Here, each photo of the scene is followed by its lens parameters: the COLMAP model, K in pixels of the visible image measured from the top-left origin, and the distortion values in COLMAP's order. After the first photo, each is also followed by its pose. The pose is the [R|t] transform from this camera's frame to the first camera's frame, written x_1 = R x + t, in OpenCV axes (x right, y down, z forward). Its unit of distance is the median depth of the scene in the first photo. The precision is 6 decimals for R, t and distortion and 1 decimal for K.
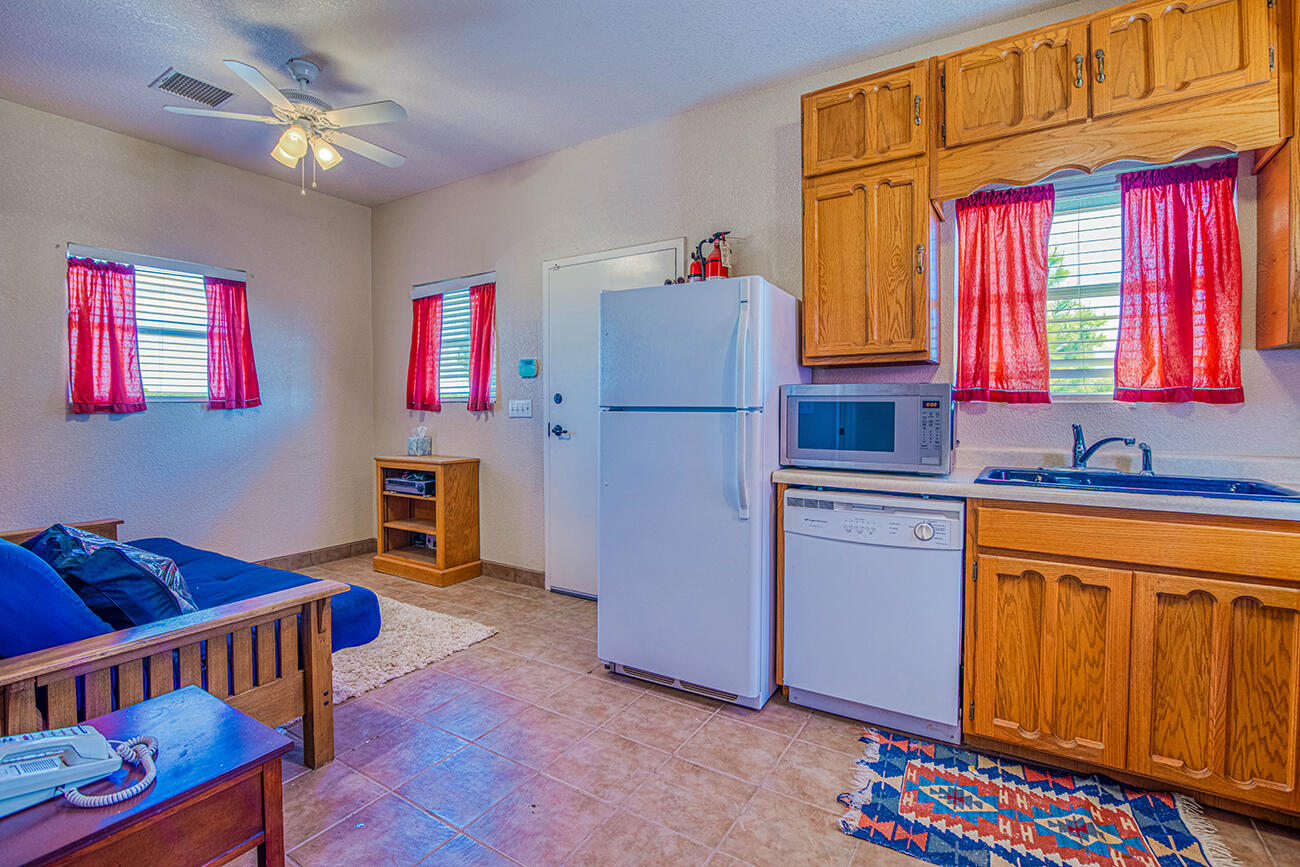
lens RADIAL K [[603.3, 0, 655.3], [0, 603.3, 415.4], [0, 0, 1]] dist [-0.002662, -0.000779]
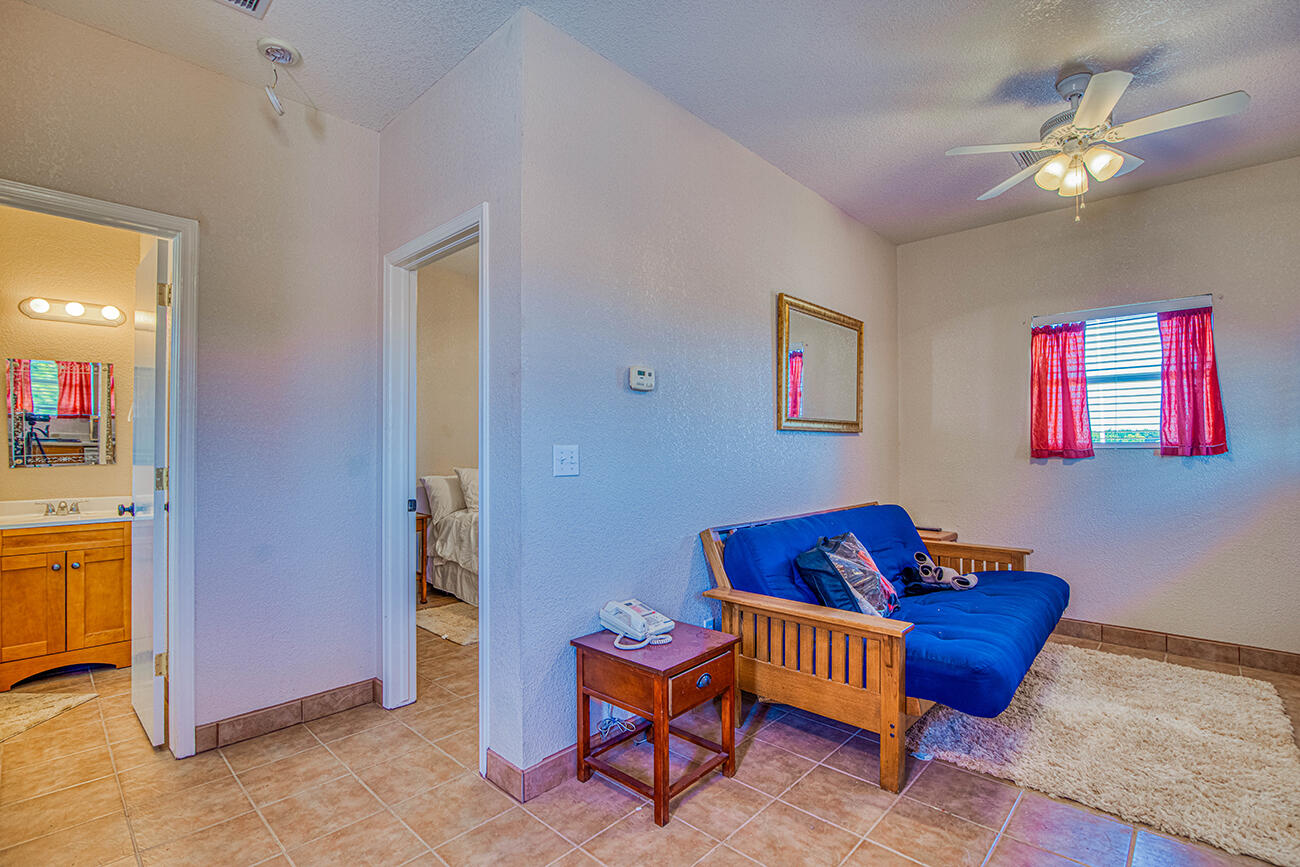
lens RADIAL K [[603.3, 0, 649.8], [0, 603.3, 436.9], [0, 0, 1]] dist [-0.002662, -0.000779]
pose [[-0.178566, -0.013058, -0.983841, 0.338277], [-0.014776, 0.999835, -0.010588, -0.019752], [0.983817, 0.012647, -0.178729, 0.436127]]
